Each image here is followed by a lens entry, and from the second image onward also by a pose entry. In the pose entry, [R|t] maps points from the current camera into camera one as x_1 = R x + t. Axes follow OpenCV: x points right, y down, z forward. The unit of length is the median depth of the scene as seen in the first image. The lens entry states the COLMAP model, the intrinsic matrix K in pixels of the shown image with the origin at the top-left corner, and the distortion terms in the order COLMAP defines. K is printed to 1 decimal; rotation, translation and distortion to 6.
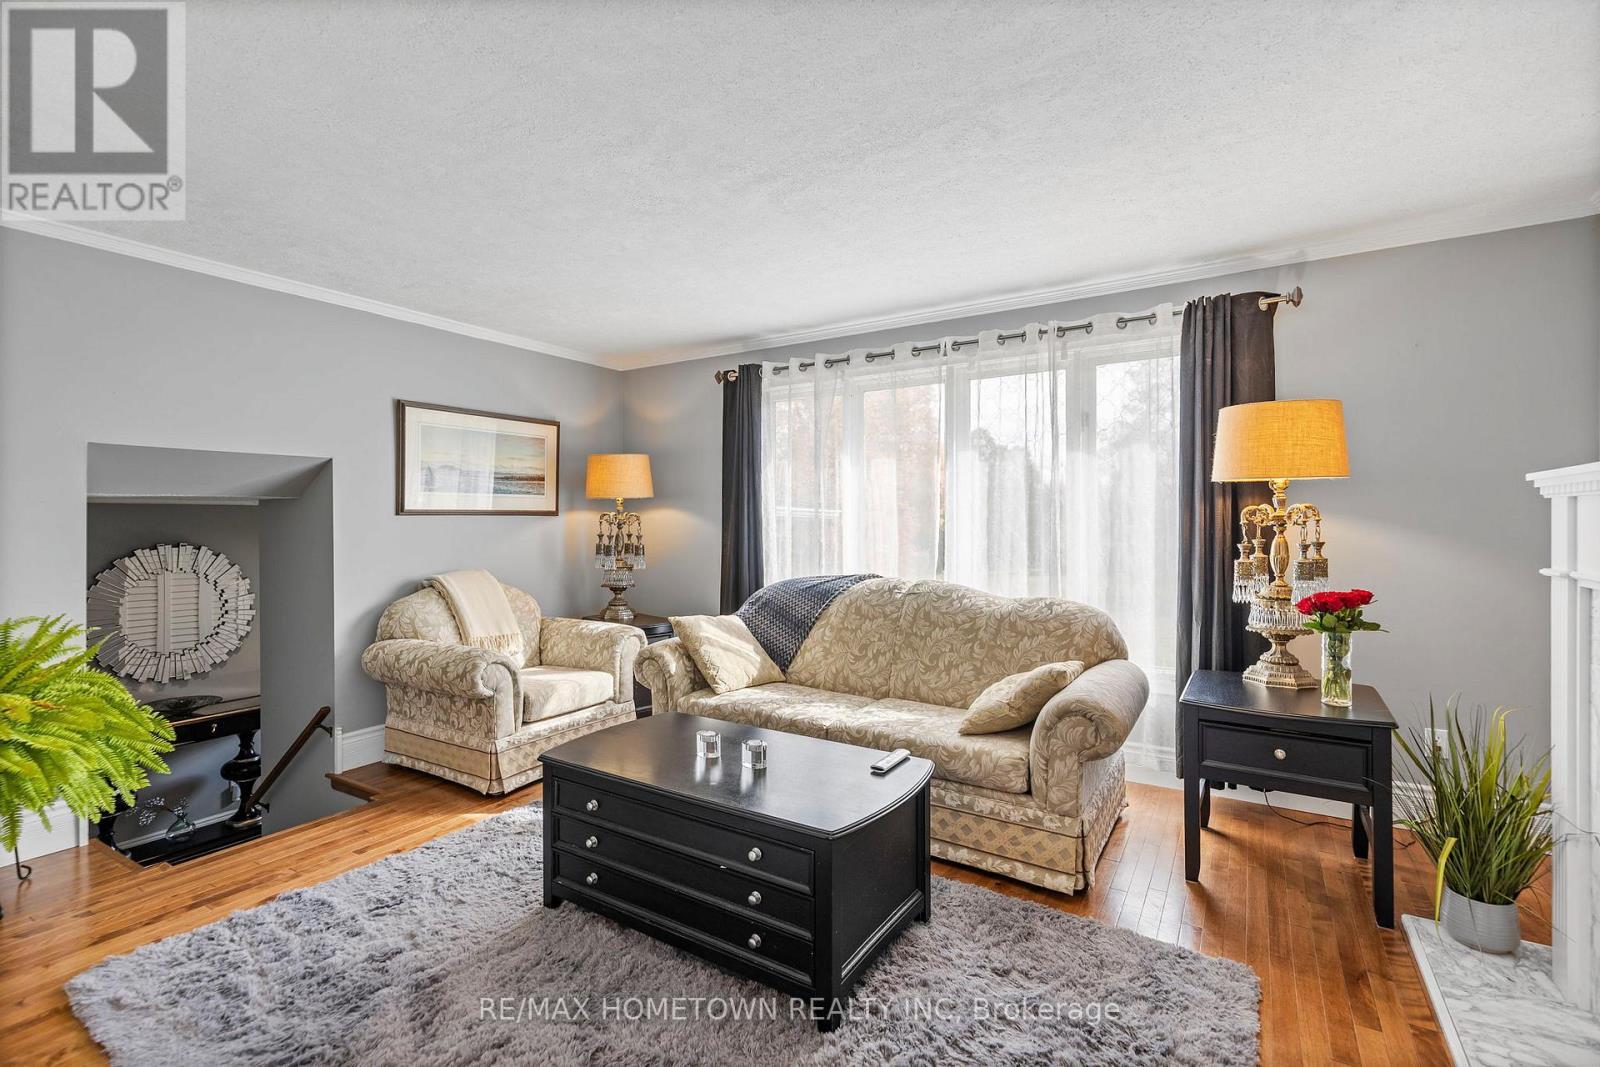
lens RADIAL K [[727.5, 0, 796.9], [0, 727.5, 524.9], [0, 0, 1]] dist [0.011135, -0.000723]
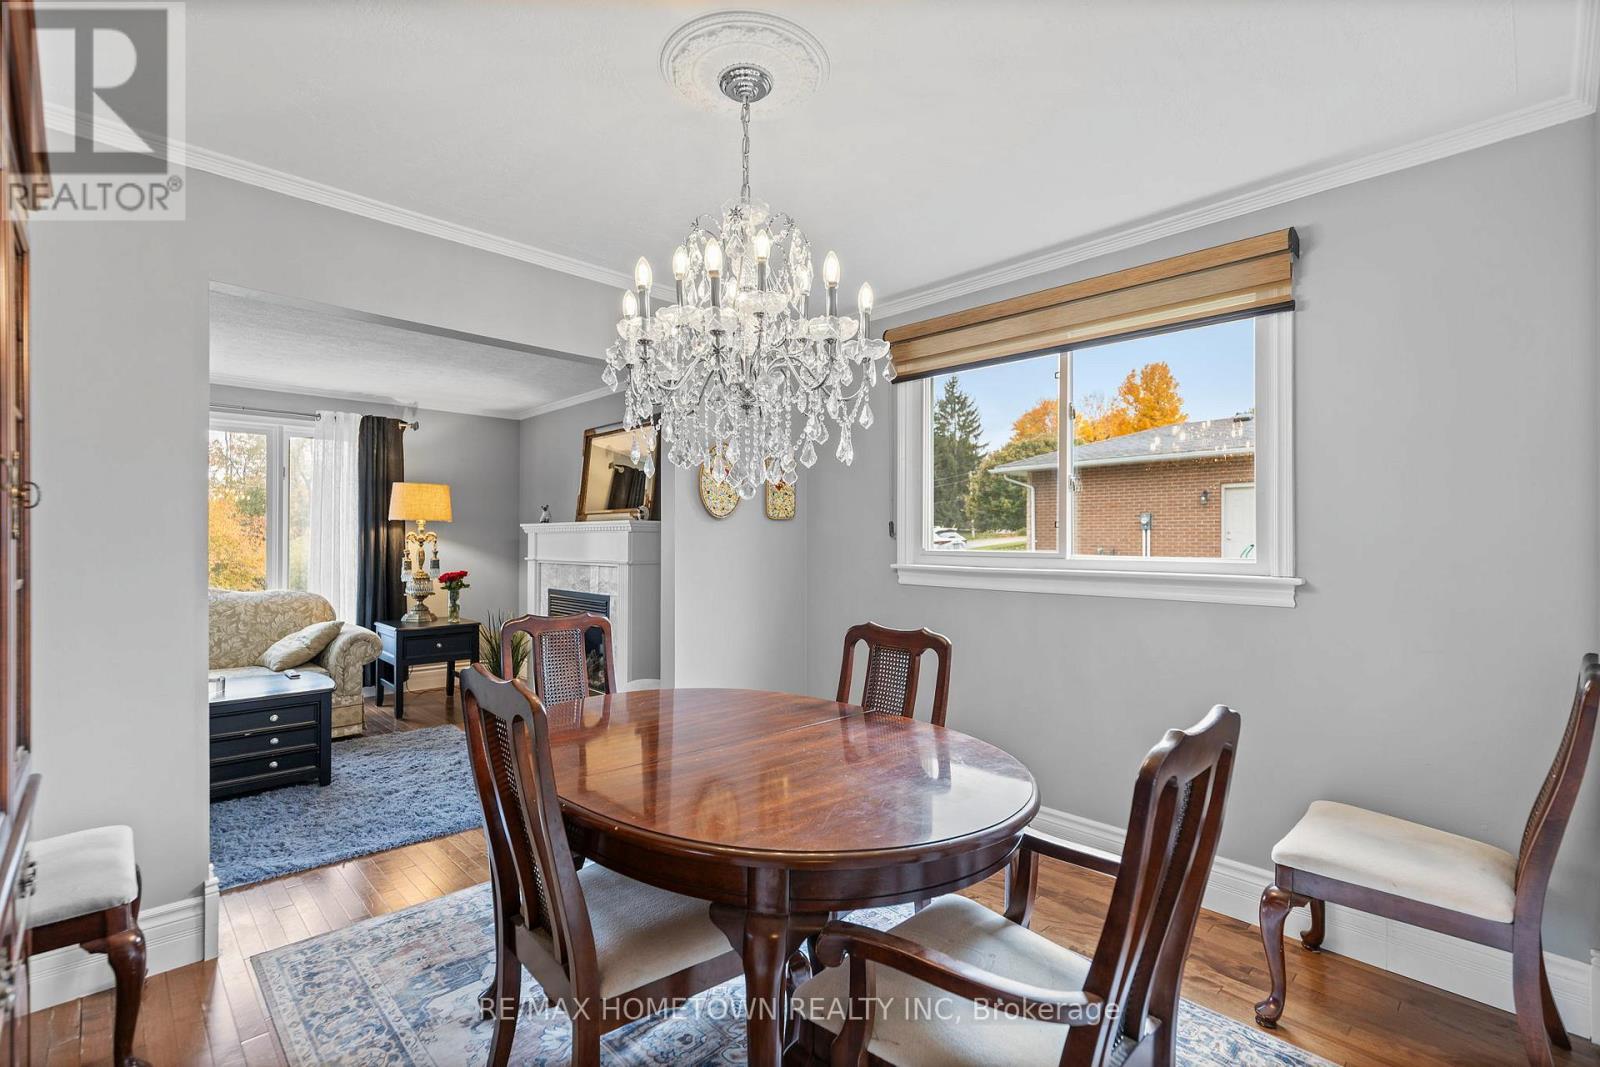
lens RADIAL K [[727.5, 0, 796.9], [0, 727.5, 524.9], [0, 0, 1]] dist [0.011135, -0.000723]
pose [[0.243027, 0.026044, 0.969670, -0.879318], [-0.002299, 0.999652, -0.026273, 0.001399], [-0.970017, 0.004156, 0.243003, -0.424733]]
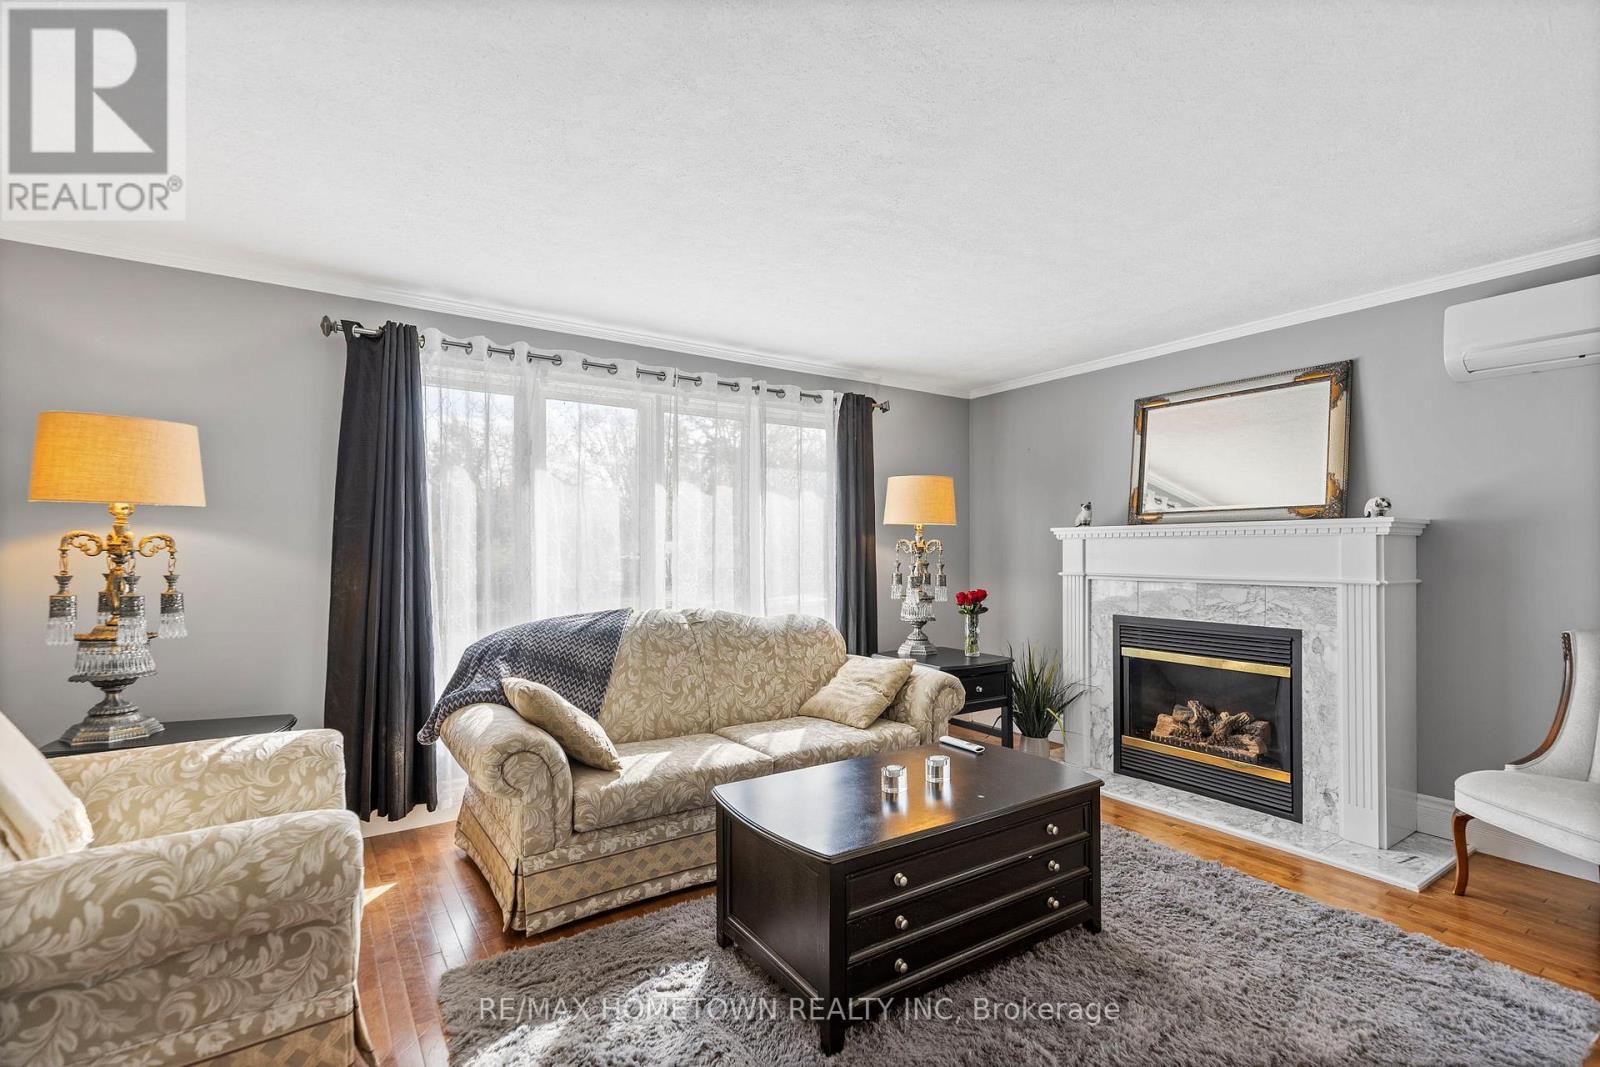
lens RADIAL K [[742.1, 0, 800.0], [0, 742.1, 533.5], [0, 0, 1]] dist [0.043757, -0.000524]
pose [[0.403743, 0.022652, 0.914592, -0.763462], [0.002270, 0.999666, -0.025762, -0.000951], [-0.914869, 0.012477, 0.403557, 0.489442]]
